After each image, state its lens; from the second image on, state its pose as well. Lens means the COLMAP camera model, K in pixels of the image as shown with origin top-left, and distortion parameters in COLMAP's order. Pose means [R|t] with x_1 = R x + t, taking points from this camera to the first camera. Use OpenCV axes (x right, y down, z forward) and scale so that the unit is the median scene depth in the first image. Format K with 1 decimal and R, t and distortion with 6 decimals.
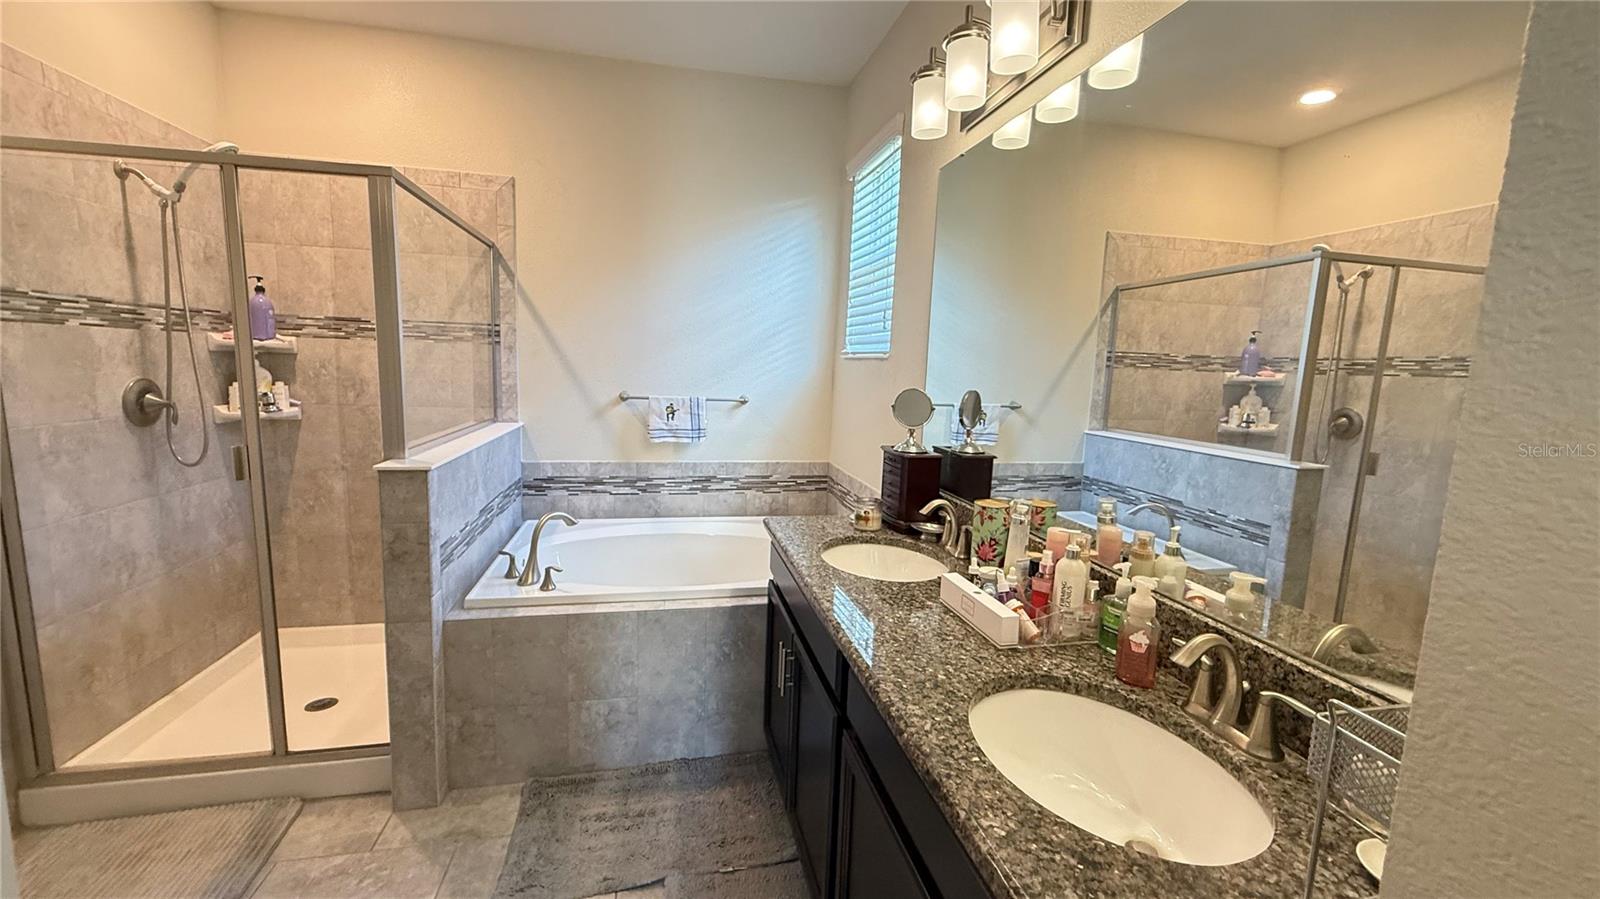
lens RADIAL K [[638.9, 0, 795.4], [0, 638.9, 446.5], [0, 0, 1]] dist [0.001126, -0.000490]
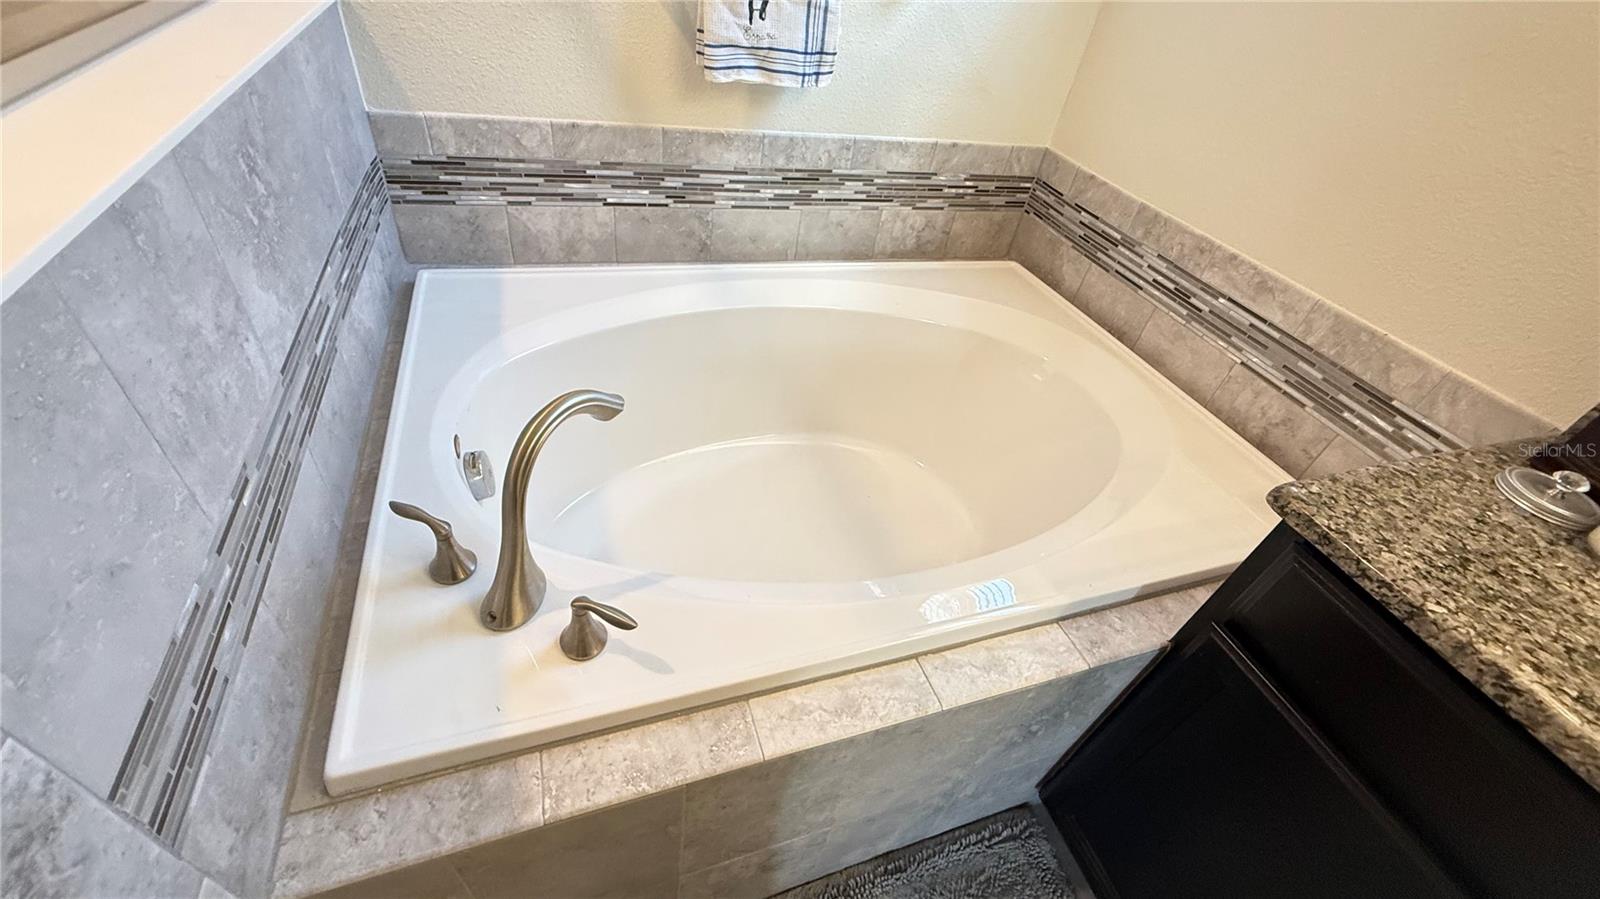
lens RADIAL K [[638.9, 0, 795.4], [0, 638.9, 446.5], [0, 0, 1]] dist [0.001126, -0.000490]
pose [[0.988193, 0.003240, 0.153179, -0.322643], [-0.087353, 0.833280, 0.545907, -0.054624], [-0.125872, -0.552842, 0.823725, 0.749962]]
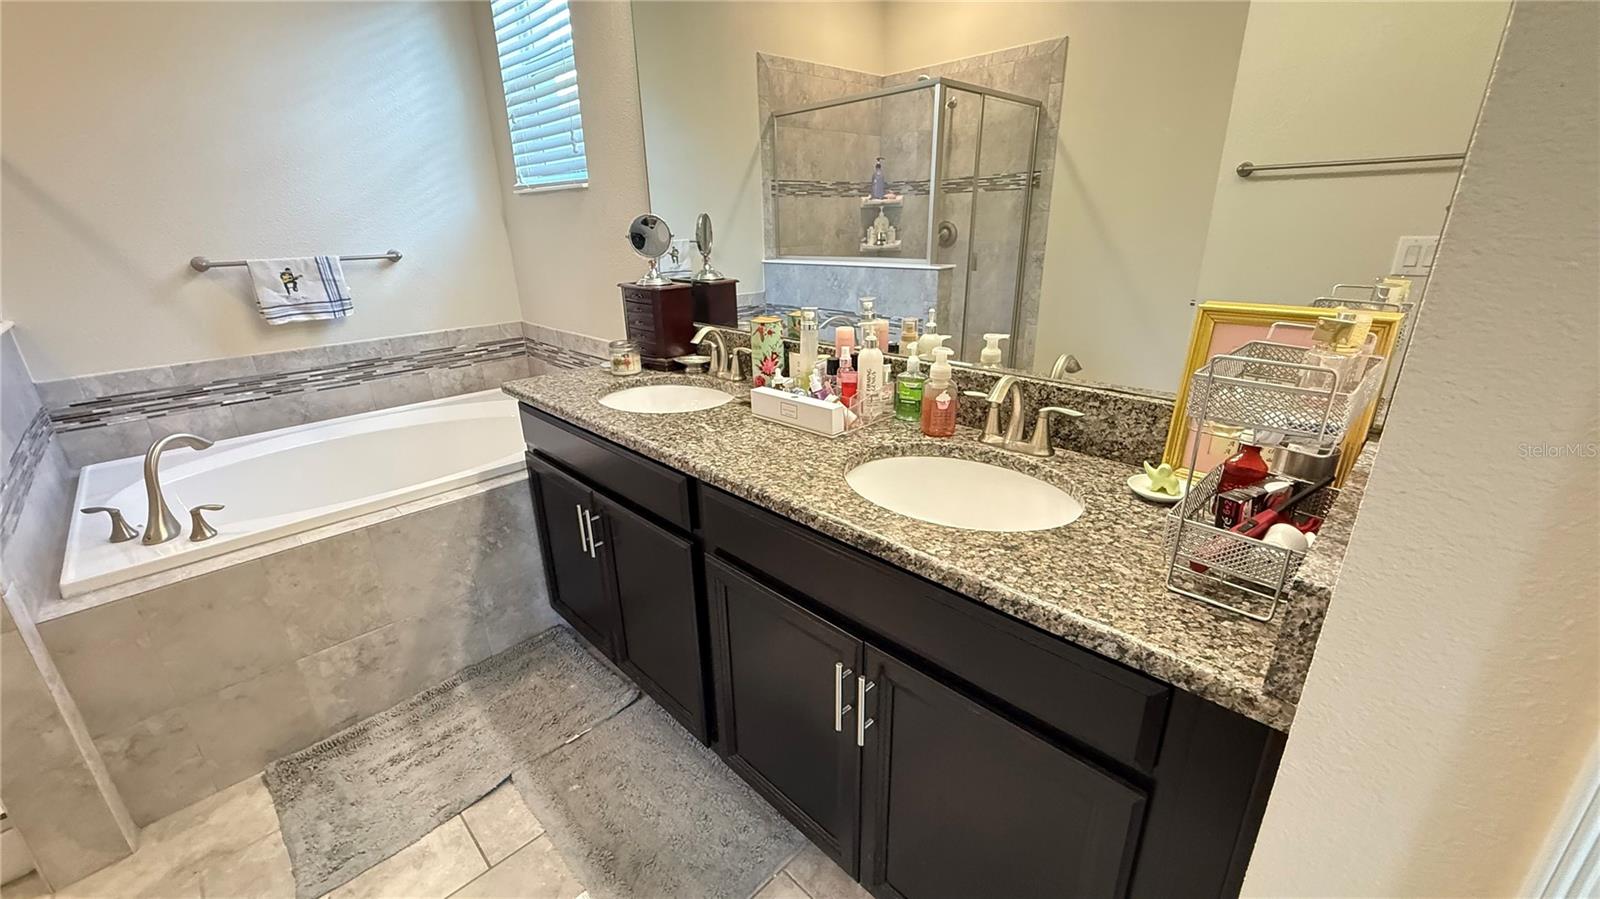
lens RADIAL K [[638.9, 0, 795.4], [0, 638.9, 446.5], [0, 0, 1]] dist [0.001126, -0.000490]
pose [[0.842010, -0.232240, 0.486912, -0.149714], [0.121498, 0.961039, 0.248278, 0.025865], [-0.525602, -0.149894, 0.837421, 0.056421]]
